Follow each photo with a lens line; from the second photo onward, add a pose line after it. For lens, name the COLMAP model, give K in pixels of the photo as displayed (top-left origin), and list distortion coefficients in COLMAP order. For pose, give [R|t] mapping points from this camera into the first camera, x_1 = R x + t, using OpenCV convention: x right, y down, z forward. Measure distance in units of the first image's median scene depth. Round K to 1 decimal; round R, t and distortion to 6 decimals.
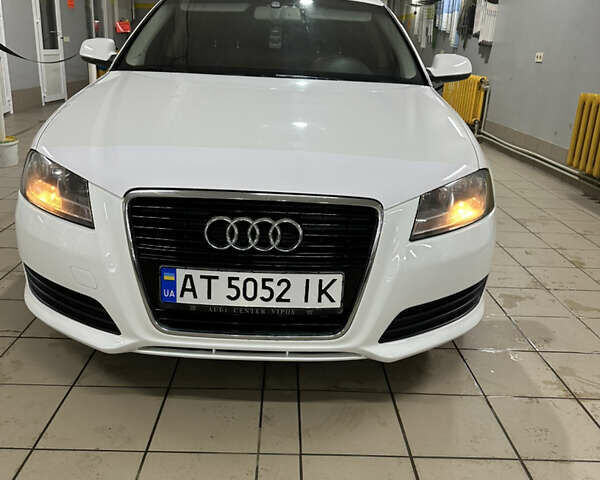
lens RADIAL K [[561.5, 0, 298.4], [0, 561.5, 239.5], [0, 0, 1]] dist [0.146944, -0.287463]
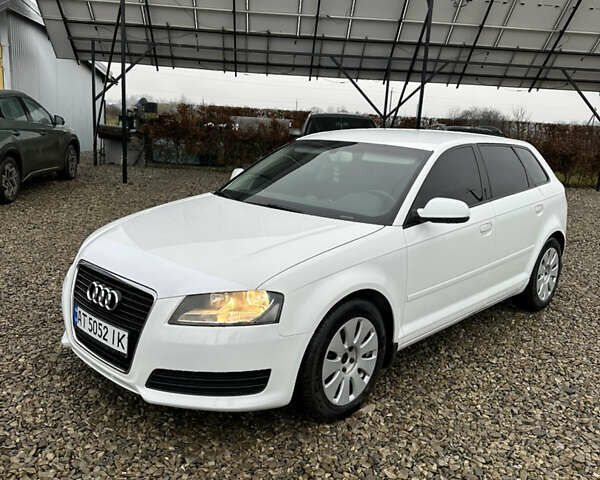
lens RADIAL K [[564.7, 0, 303.6], [0, 564.7, 238.2], [0, 0, 1]] dist [0.144320, -0.253427]
pose [[0.723963, 0.137771, -0.675941, 1.477098], [-0.244080, 0.967628, -0.064198, -0.210697], [0.645214, 0.211461, 0.734154, 0.079401]]
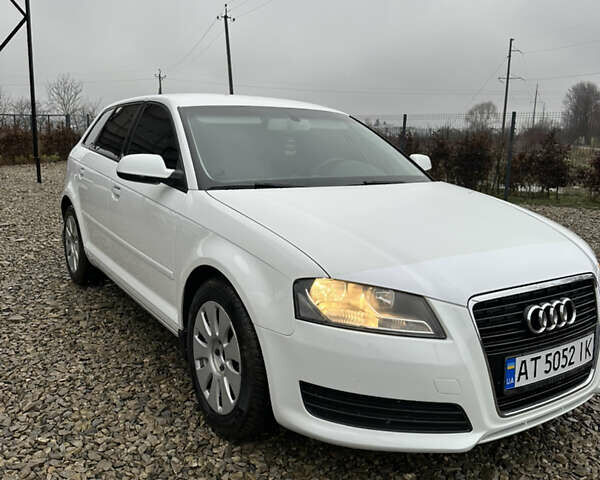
lens RADIAL K [[561.5, 0, 298.4], [0, 561.5, 239.5], [0, 0, 1]] dist [0.146944, -0.287463]
pose [[0.838149, -0.122547, 0.531497, -1.168730], [0.187811, 0.979687, -0.070284, -0.185278], [-0.512087, 0.158729, 0.844140, 0.193490]]
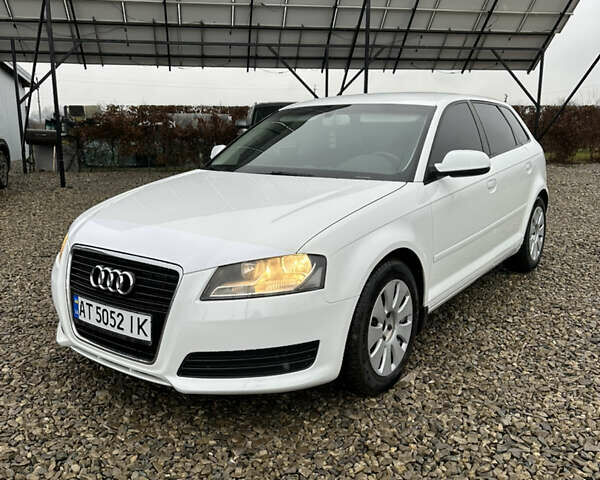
lens RADIAL K [[564.7, 0, 303.6], [0, 564.7, 238.2], [0, 0, 1]] dist [0.144320, -0.253427]
pose [[0.806306, 0.072630, -0.587022, 1.179661], [-0.153548, 0.984112, -0.089145, -0.059140], [0.571221, 0.162014, 0.804648, 0.056276]]
